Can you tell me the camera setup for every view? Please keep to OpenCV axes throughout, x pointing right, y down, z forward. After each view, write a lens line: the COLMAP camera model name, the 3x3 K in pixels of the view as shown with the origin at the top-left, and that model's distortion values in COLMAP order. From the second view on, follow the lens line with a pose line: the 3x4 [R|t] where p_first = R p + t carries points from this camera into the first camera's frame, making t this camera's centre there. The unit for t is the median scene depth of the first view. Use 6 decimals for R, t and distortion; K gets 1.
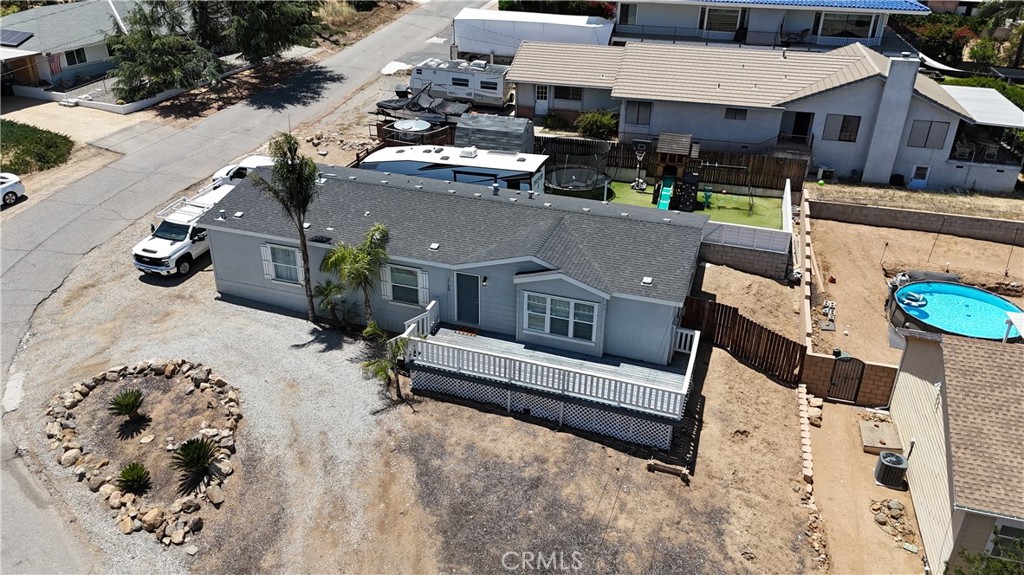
lens RADIAL K [[752.7, 0, 512.0], [0, 752.7, 287.5], [0, 0, 1]] dist [0.019795, 0.001186]
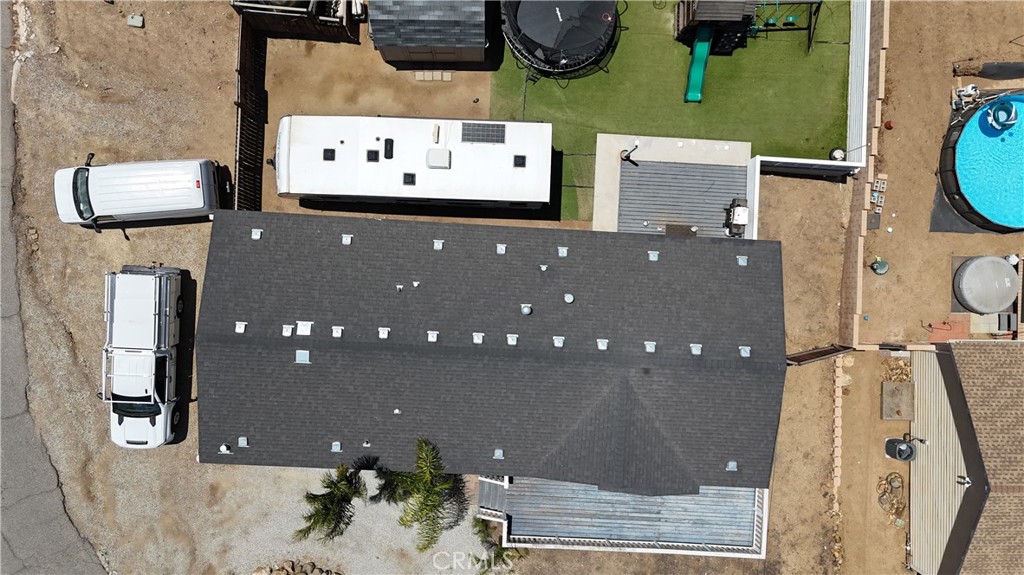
lens RADIAL K [[752.7, 0, 512.0], [0, 752.7, 287.5], [0, 0, 1]] dist [0.019795, 0.001186]
pose [[0.962618, -0.270627, 0.011280, -0.043670], [0.112531, 0.437457, 0.892171, -0.953016], [-0.246380, -0.857550, 0.451558, 0.759430]]
